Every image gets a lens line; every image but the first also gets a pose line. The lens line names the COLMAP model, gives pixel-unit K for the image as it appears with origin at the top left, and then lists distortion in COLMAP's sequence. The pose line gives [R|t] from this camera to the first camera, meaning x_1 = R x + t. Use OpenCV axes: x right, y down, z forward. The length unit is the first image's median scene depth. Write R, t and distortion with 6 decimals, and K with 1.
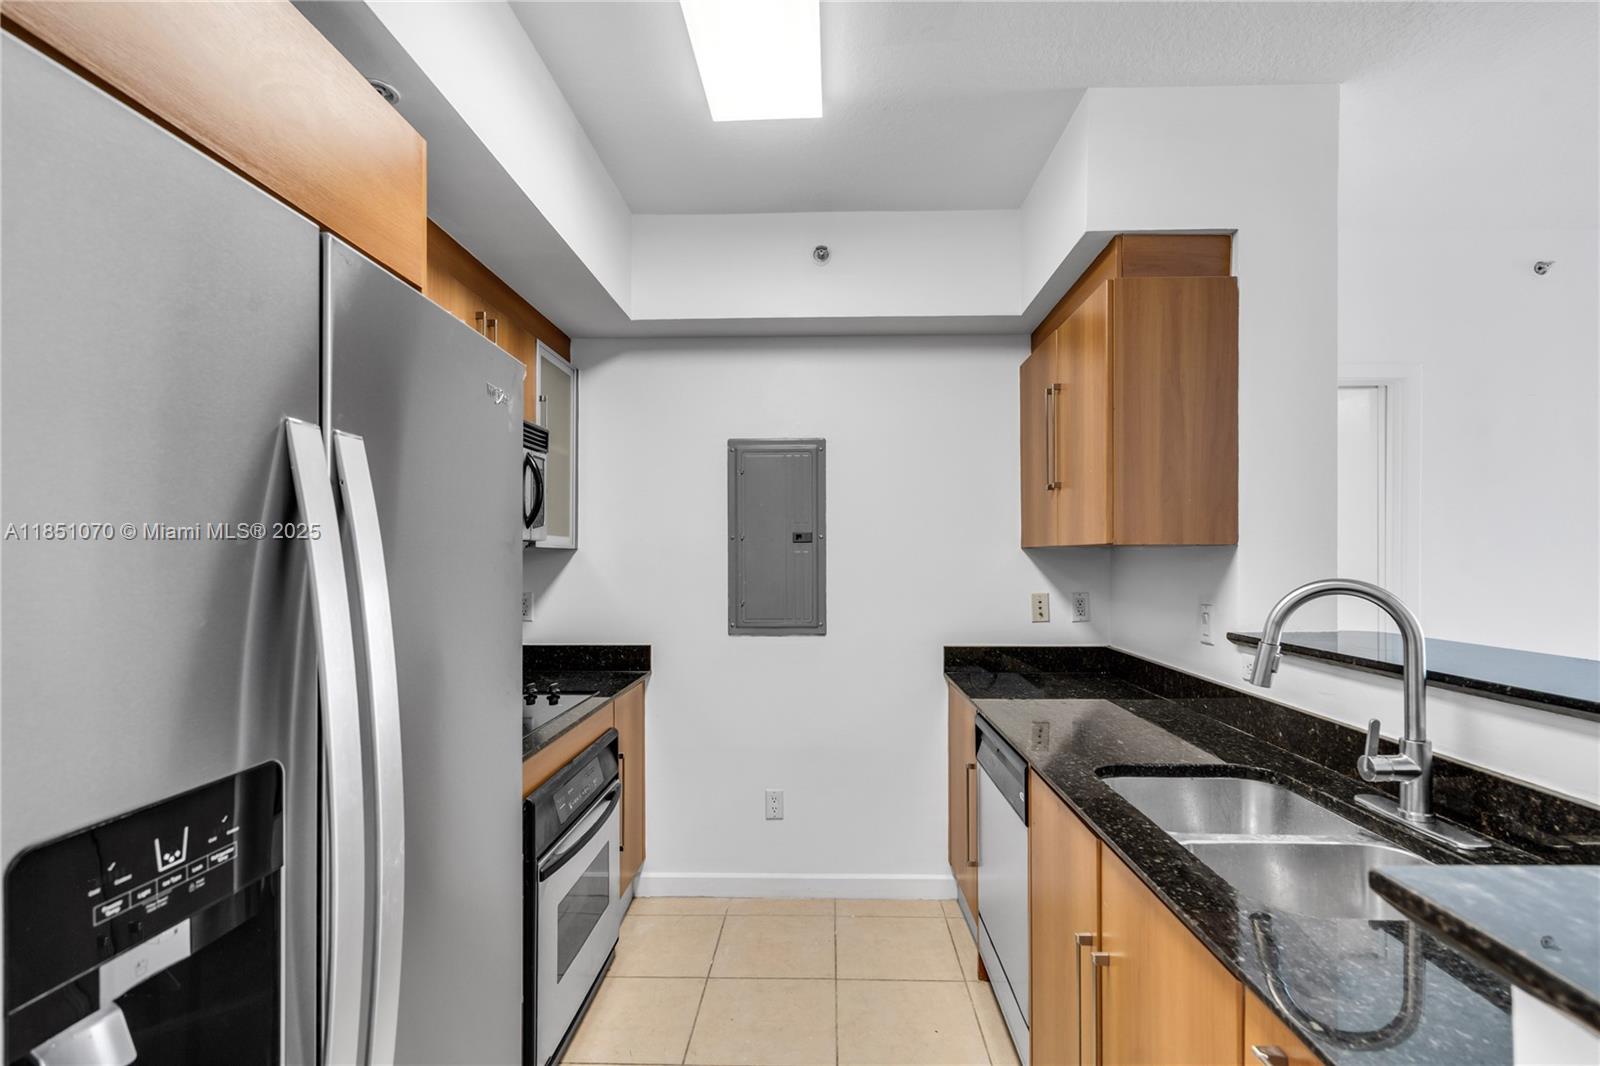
lens RADIAL K [[787.9, 0, 772.6], [0, 787.9, 553.3], [0, 0, 1]] dist [0.003777, -0.000425]
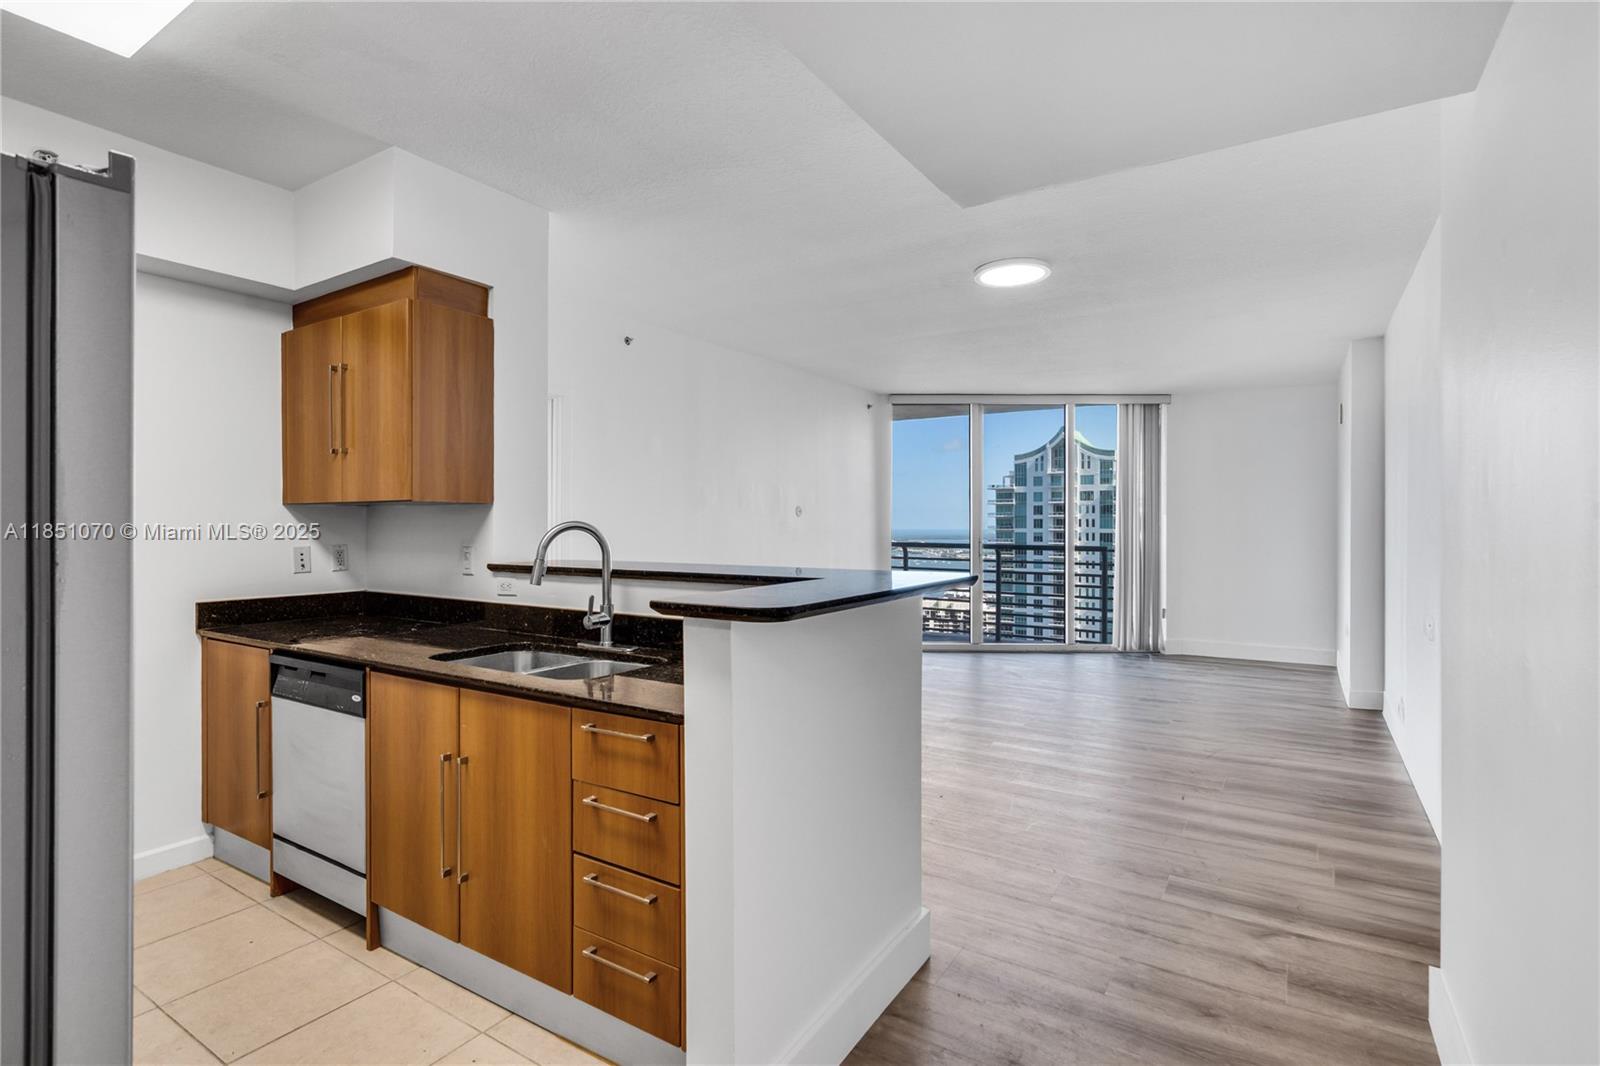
lens RADIAL K [[787.9, 0, 796.9], [0, 787.9, 525.0], [0, 0, 1]] dist [0.003777, -0.000425]
pose [[0.527583, 0.004398, 0.849492, -0.344514], [-0.009287, 0.999957, 0.000590, 0.021724], [-0.849452, -0.008201, 0.527601, -0.241396]]
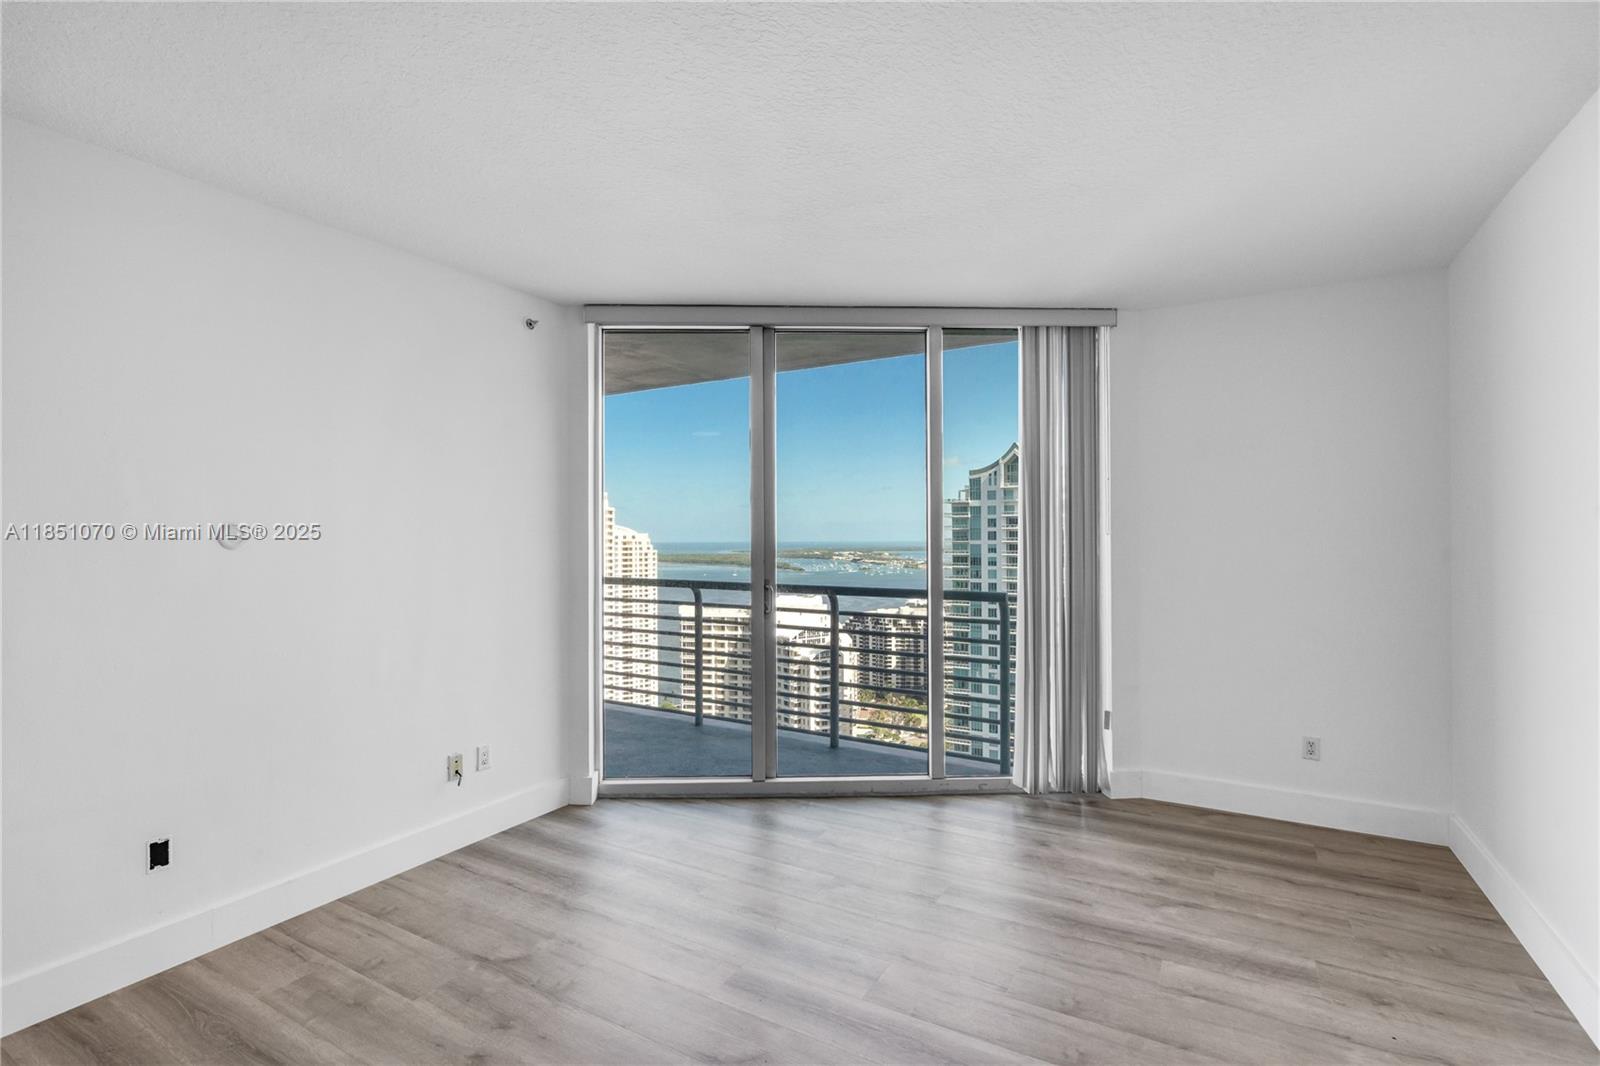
lens RADIAL K [[737.3, 0, 804.9], [0, 737.3, 534.8], [0, 0, 1]] dist [-0.005466, 0.003334]
pose [[0.490534, 0.005053, 0.871407, 1.665426], [-0.004263, 0.999985, -0.003399, -0.032858], [-0.871412, -0.002048, 0.490548, -0.006441]]
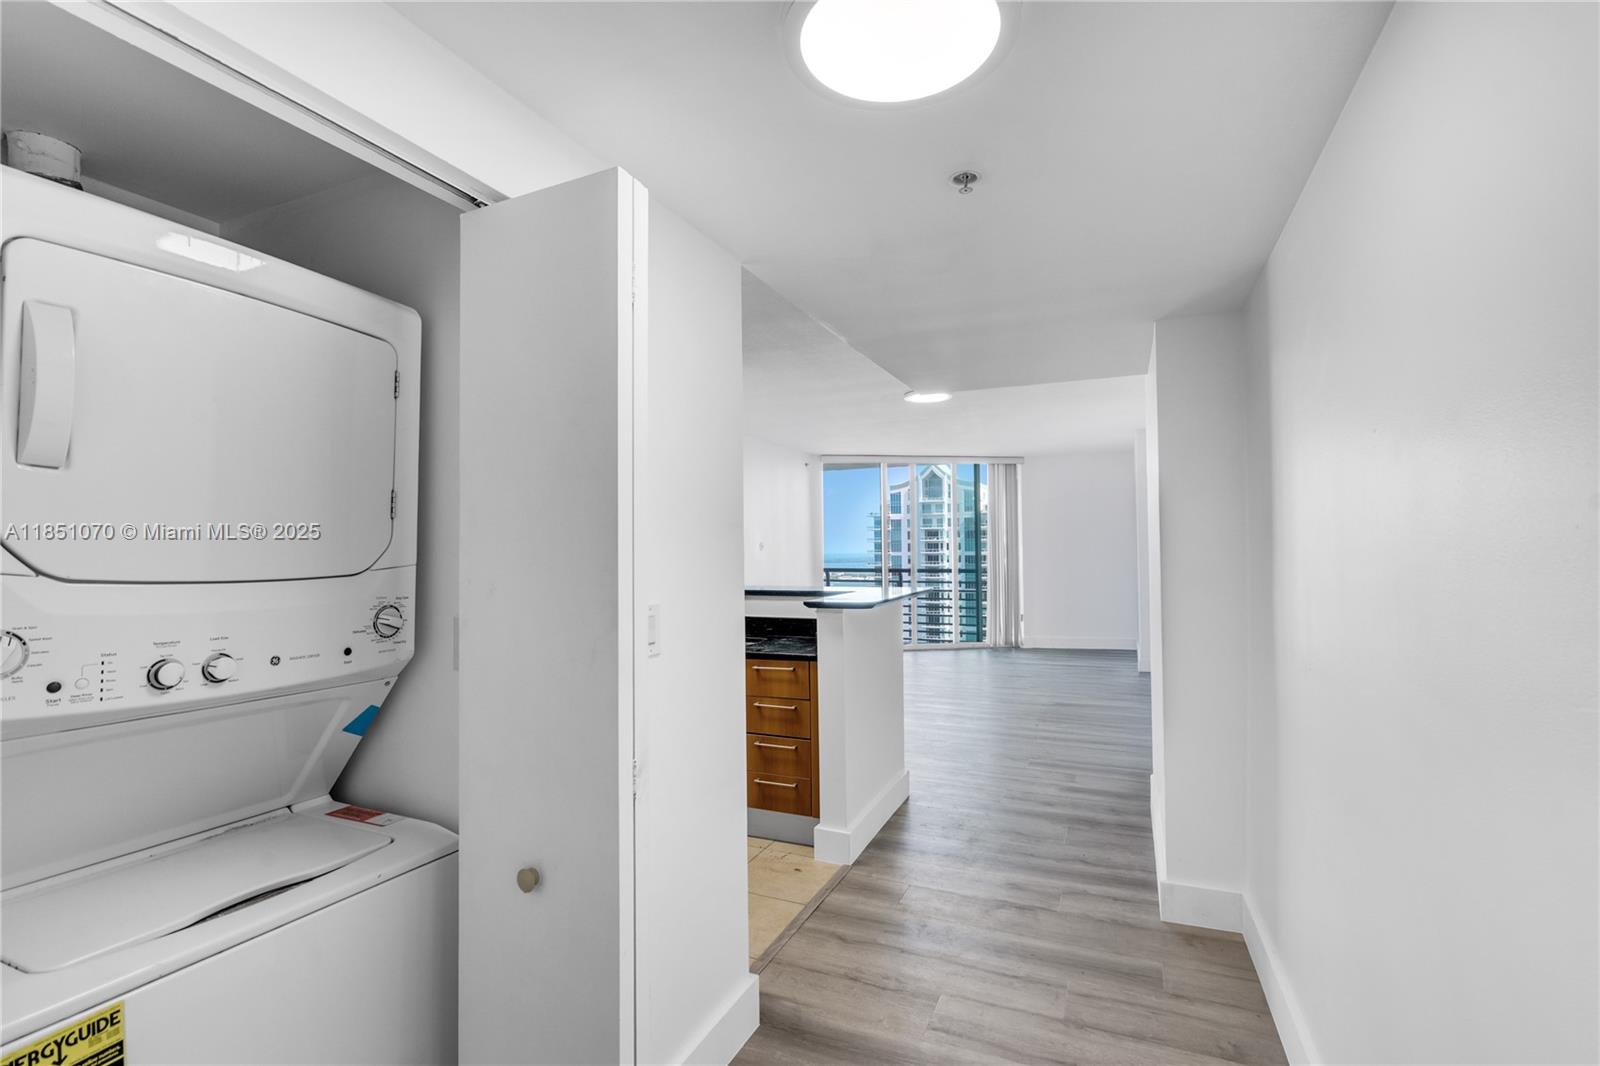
lens RADIAL K [[750.8, 0, 809.0], [0, 750.8, 531.4], [0, 0, 1]] dist [-0.002385, 0.000750]
pose [[0.382265, 0.022404, 0.923781, -1.199640], [0.002202, 0.999681, -0.025156, -0.009484], [-0.924050, 0.011651, 0.382094, -0.331255]]
